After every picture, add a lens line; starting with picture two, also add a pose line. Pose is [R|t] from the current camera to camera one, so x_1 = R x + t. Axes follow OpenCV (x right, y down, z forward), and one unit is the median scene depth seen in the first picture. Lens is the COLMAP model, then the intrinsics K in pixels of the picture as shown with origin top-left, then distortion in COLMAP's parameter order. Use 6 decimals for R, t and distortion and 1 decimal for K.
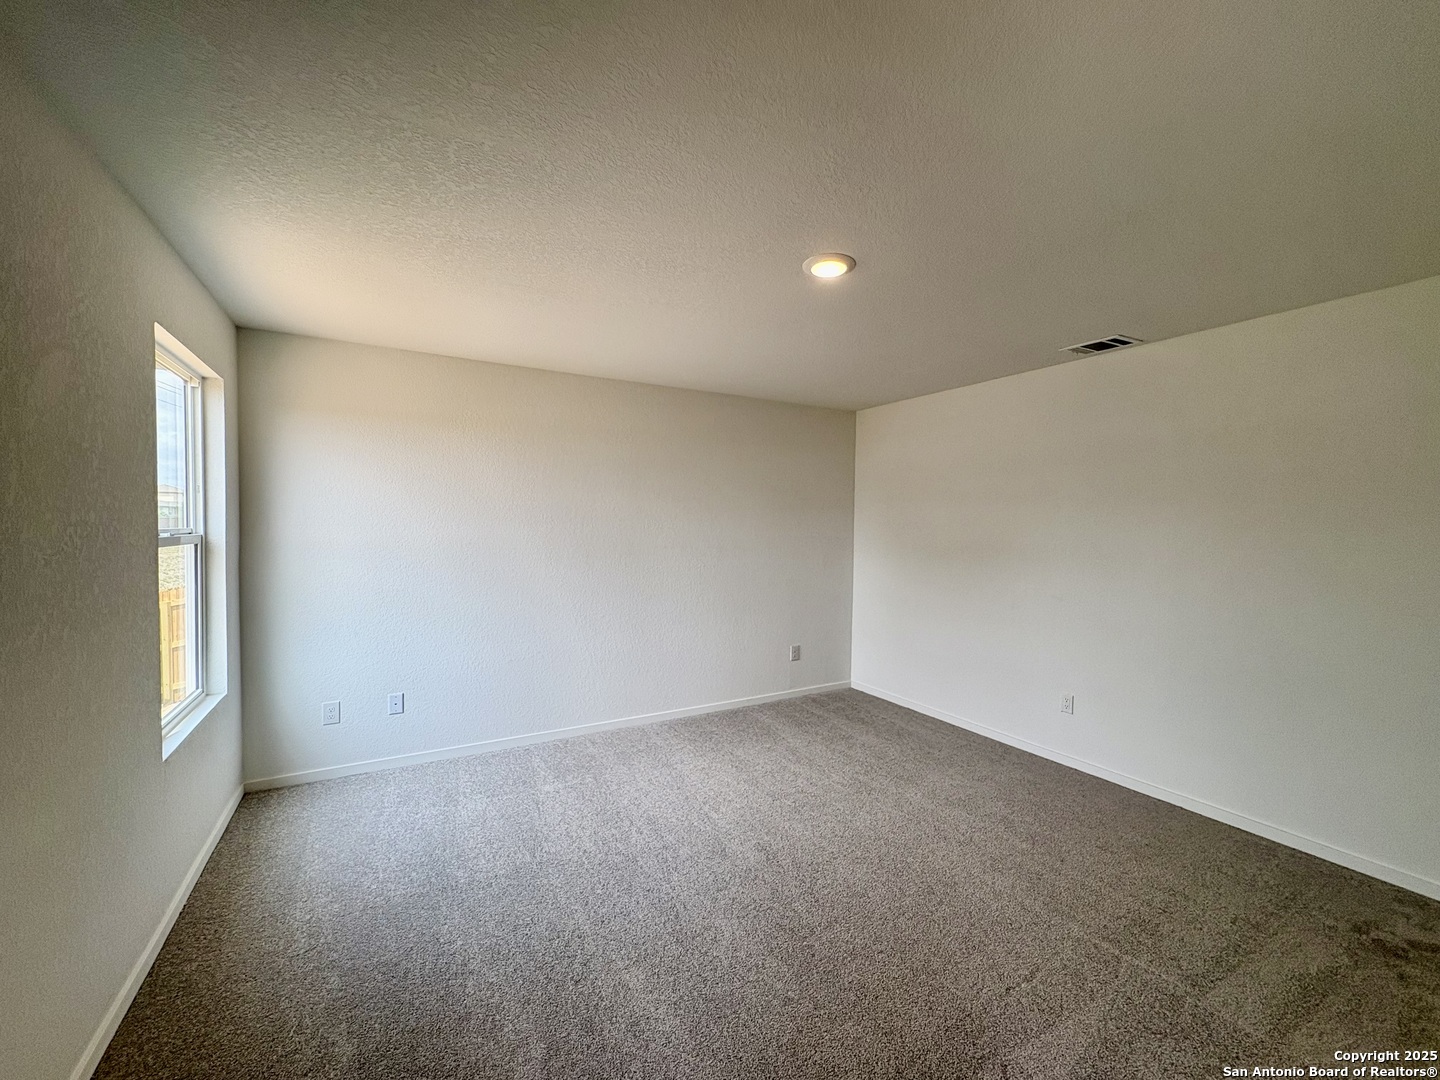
lens RADIAL K [[569.7, 0, 718.0], [0, 569.7, 537.7], [0, 0, 1]] dist [0.001465, -0.000373]
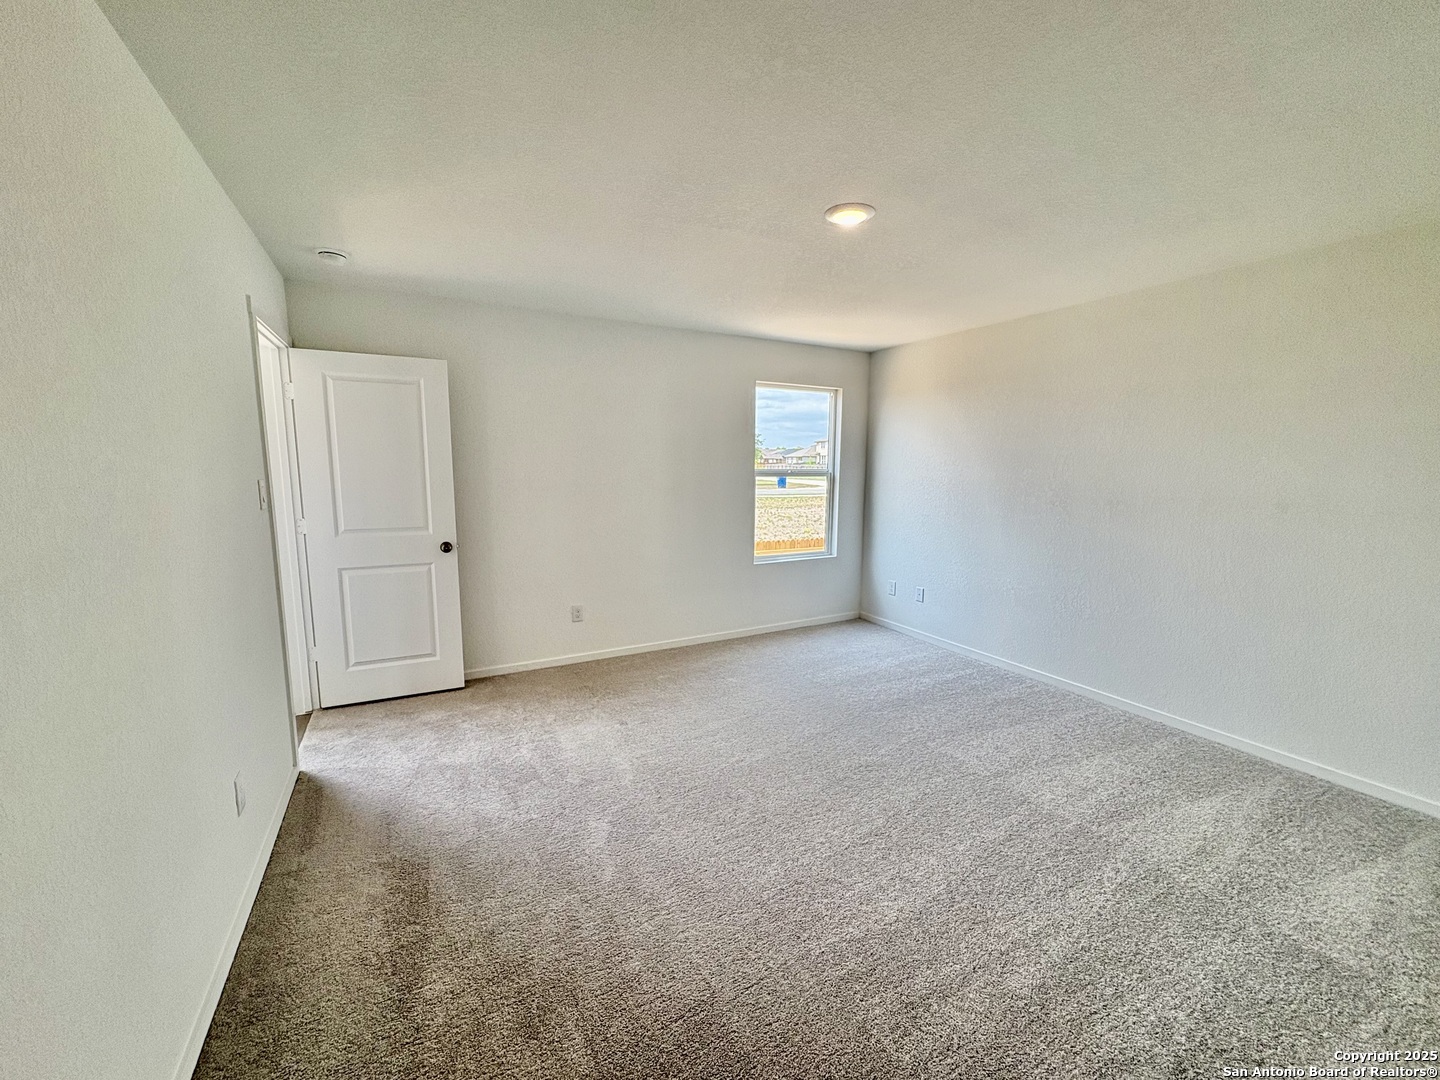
lens RADIAL K [[569.7, 0, 718.0], [0, 569.7, 537.7], [0, 0, 1]] dist [0.001465, -0.000373]
pose [[-0.046763, 0.111412, -0.992673, 0.956193], [-0.018469, 0.993494, 0.112374, -0.006525], [0.998735, 0.023589, -0.044401, 0.602970]]
